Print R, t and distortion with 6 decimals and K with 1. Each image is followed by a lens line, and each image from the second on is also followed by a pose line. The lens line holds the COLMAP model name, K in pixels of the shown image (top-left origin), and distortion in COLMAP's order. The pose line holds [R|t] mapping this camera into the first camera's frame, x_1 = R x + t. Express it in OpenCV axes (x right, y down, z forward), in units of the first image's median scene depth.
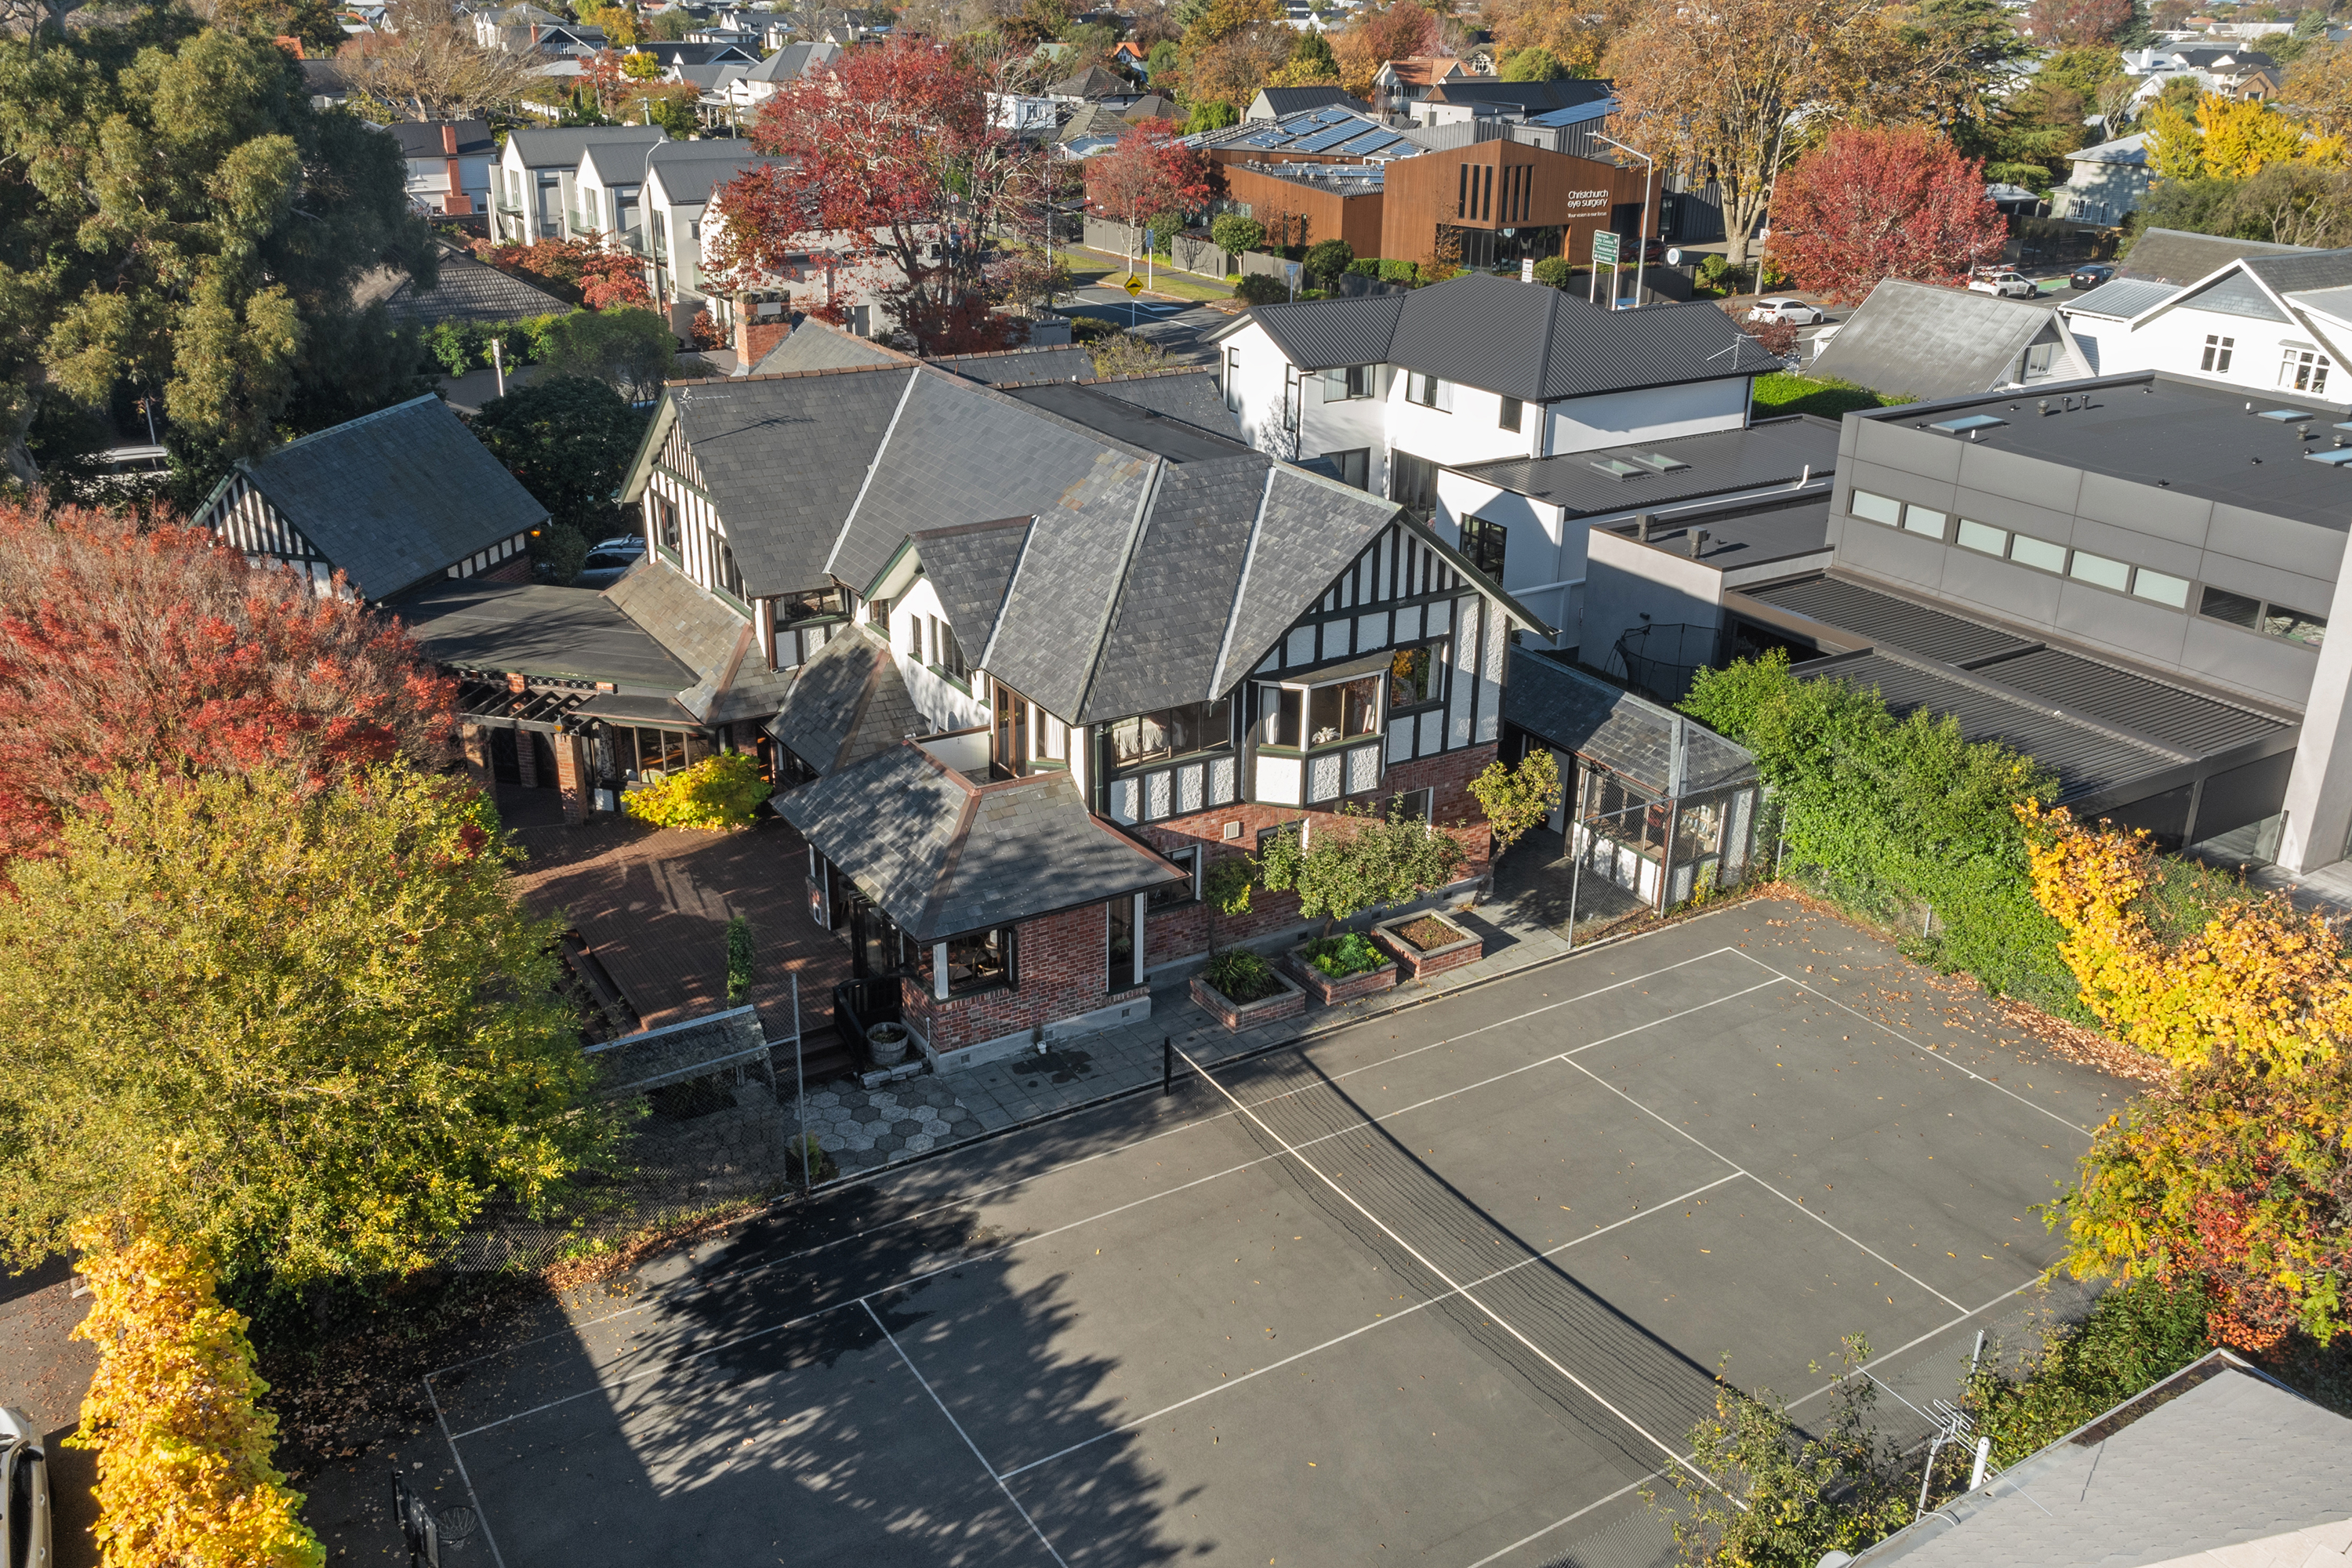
lens RADIAL K [[1958.0, 0, 1166.4], [0, 1958.0, 774.9], [0, 0, 1]] dist [-0.017133, -0.017969]
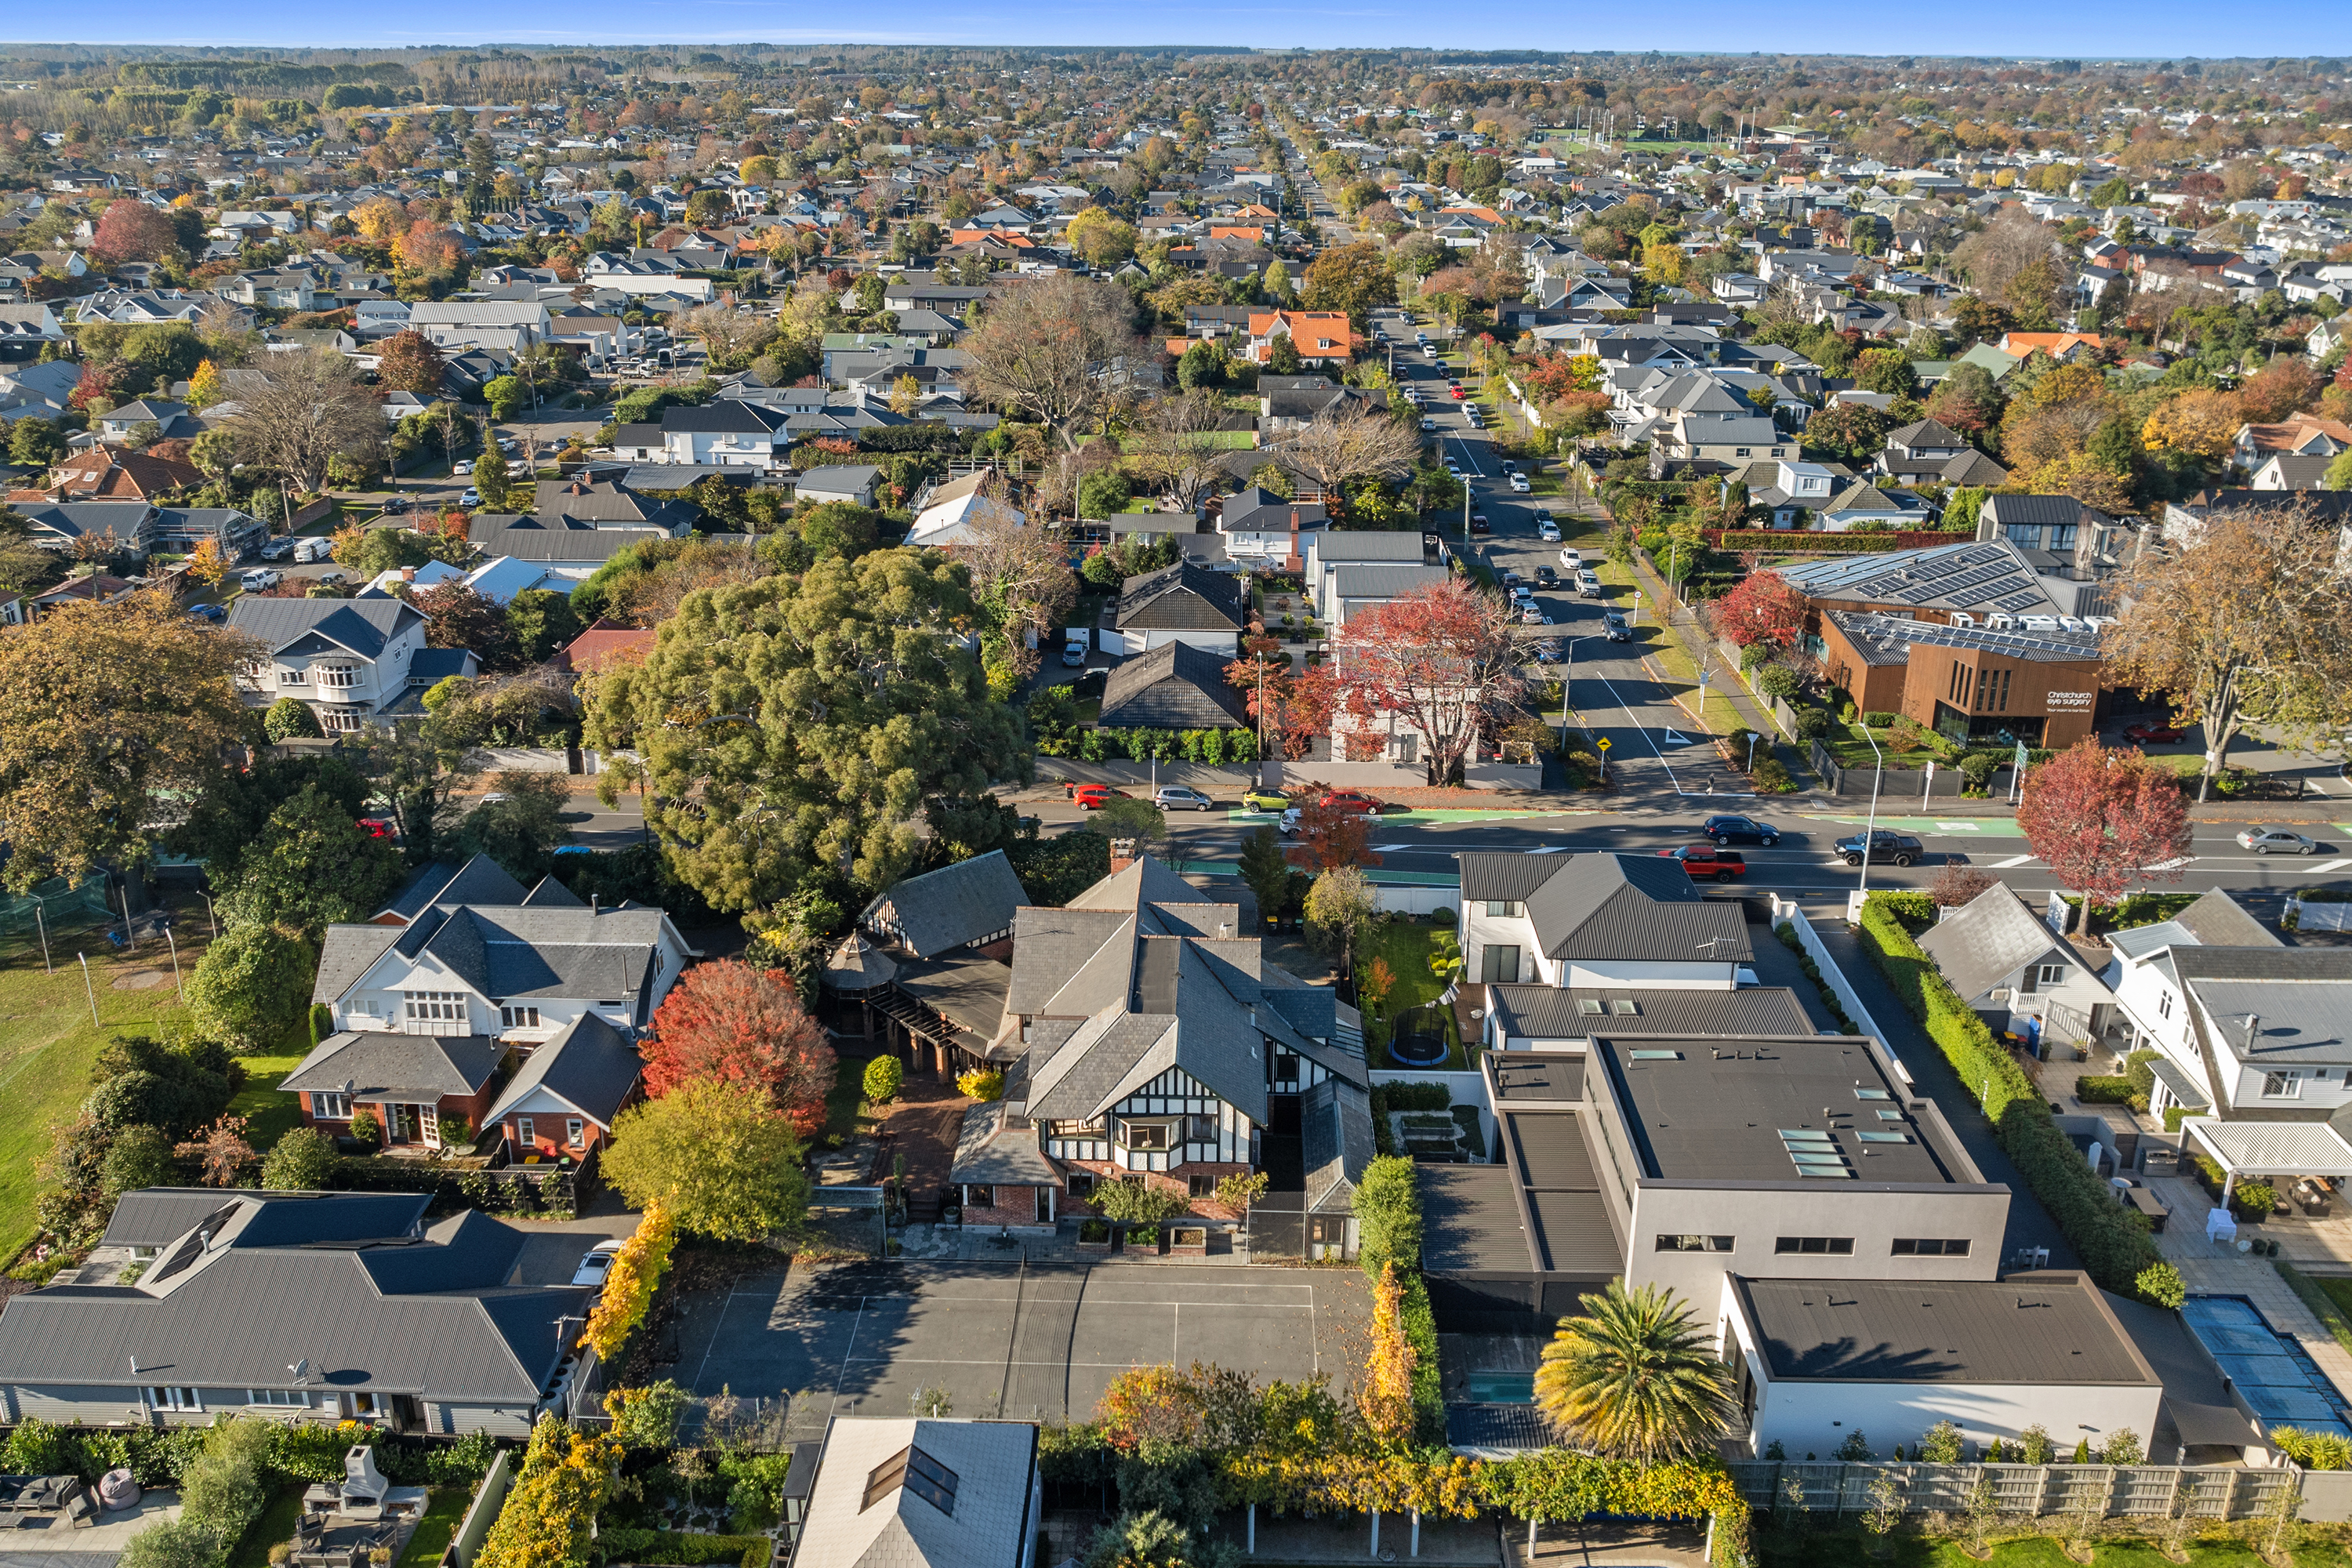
lens RADIAL K [[1958.0, 0, 1166.4], [0, 1958.0, 774.9], [0, 0, 1]] dist [-0.017133, -0.017969]
pose [[0.834104, 0.184947, -0.519677, 1.189964], [-0.203752, 0.978791, 0.021310, -0.488128], [0.512596, 0.088111, 0.854097, -1.010251]]
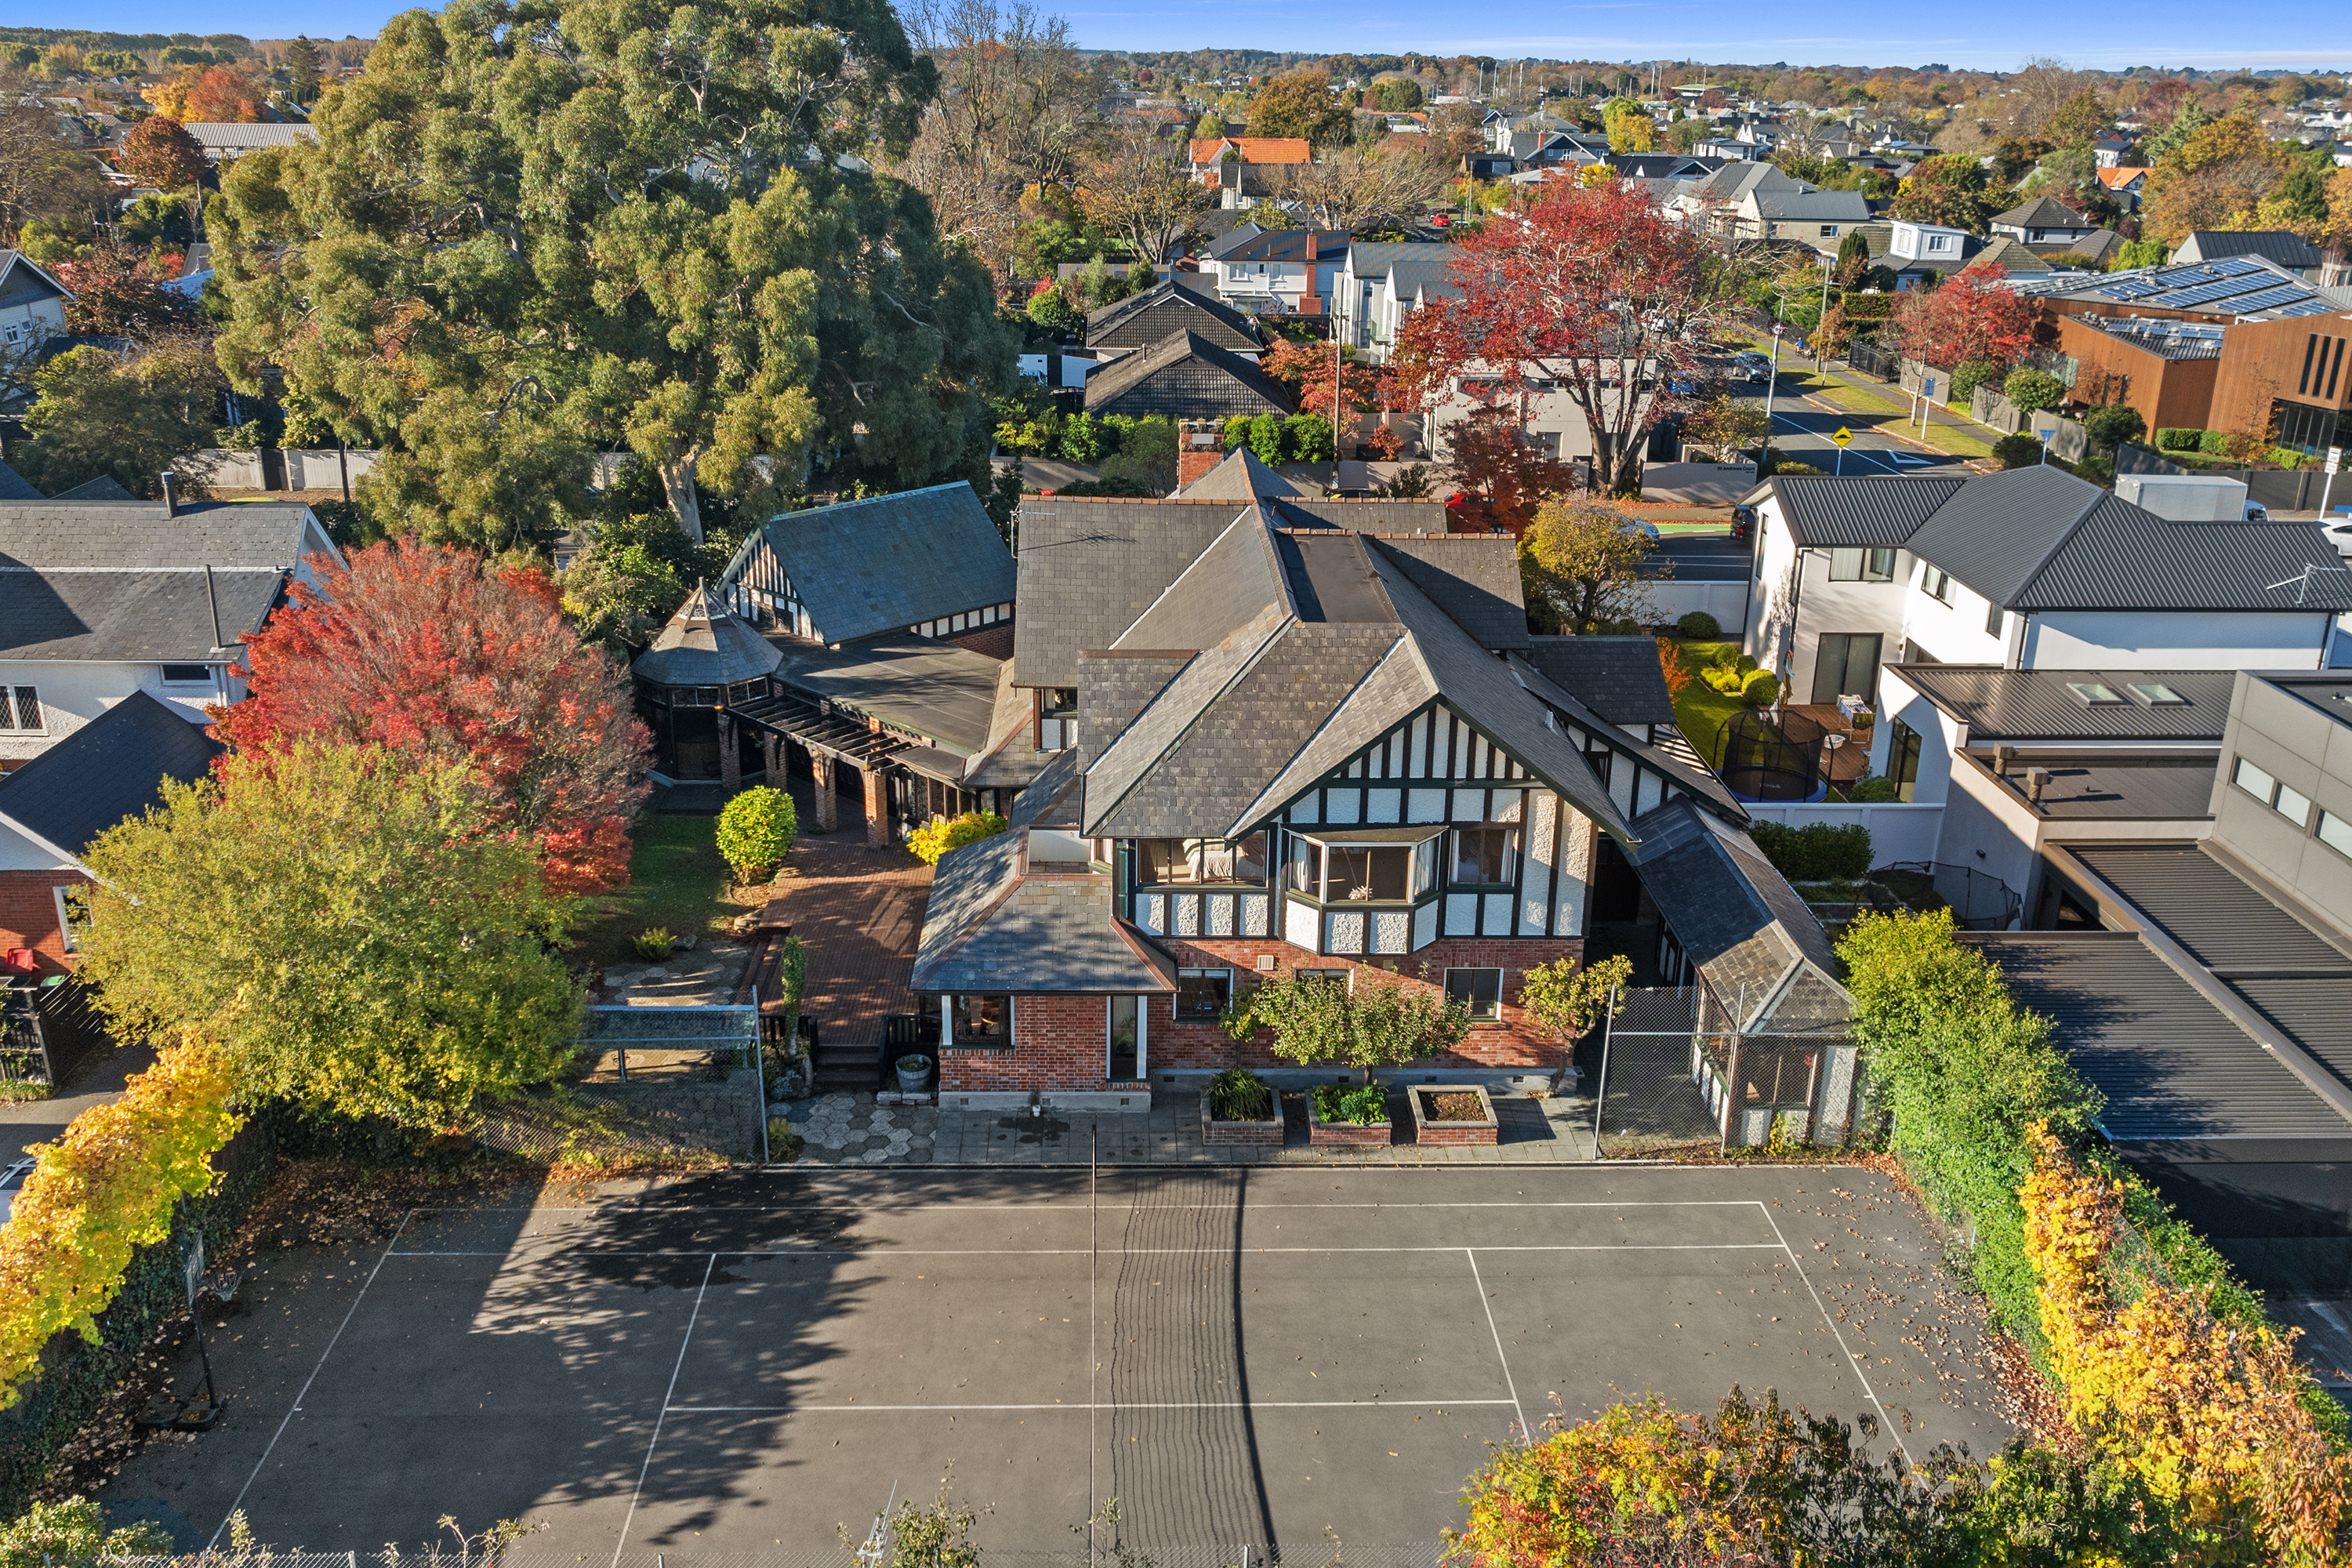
lens RADIAL K [[1958.0, 0, 1166.4], [0, 1958.0, 774.9], [0, 0, 1]] dist [-0.017133, -0.017969]
pose [[0.865680, 0.171821, -0.470187, 0.449623], [-0.192494, 0.981289, 0.004185, -0.063534], [0.462108, 0.086885, 0.882557, 0.012805]]
